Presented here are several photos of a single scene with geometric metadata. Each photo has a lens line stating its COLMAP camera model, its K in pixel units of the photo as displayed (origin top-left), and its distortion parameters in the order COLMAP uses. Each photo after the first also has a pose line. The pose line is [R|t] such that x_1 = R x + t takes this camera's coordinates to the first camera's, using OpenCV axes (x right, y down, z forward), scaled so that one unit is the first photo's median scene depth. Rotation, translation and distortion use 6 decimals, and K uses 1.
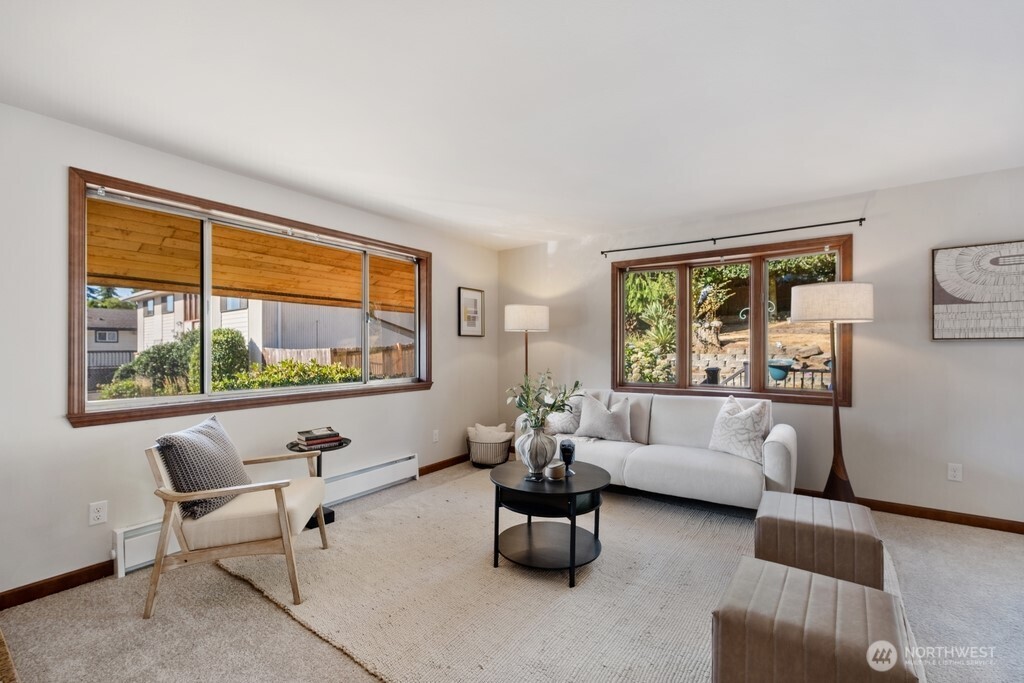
lens RADIAL K [[452.2, 0, 513.6], [0, 452.2, 345.0], [0, 0, 1]] dist [-0.001445, 0.007844]
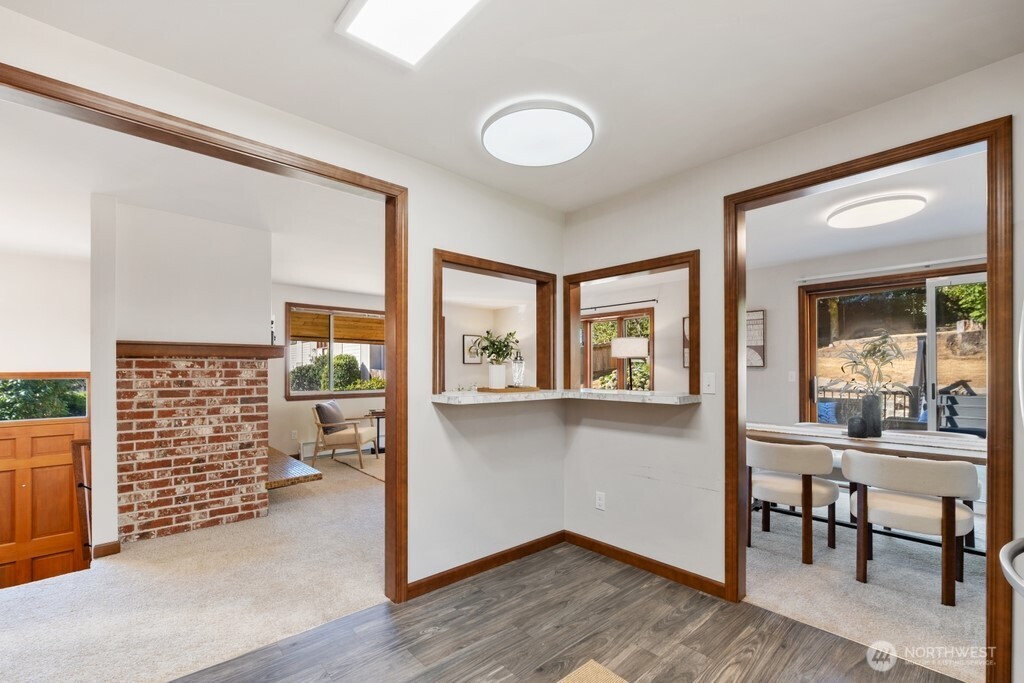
lens RADIAL K [[441.4, 0, 510.6], [0, 441.4, 366.2], [0, 0, 1]] dist [-0.016606, 0.009346]
pose [[0.977607, 0.000696, -0.210439, 0.466976], [-0.000631, 1.000000, 0.000376, -0.012356], [0.210439, -0.000235, 0.977607, -0.679986]]
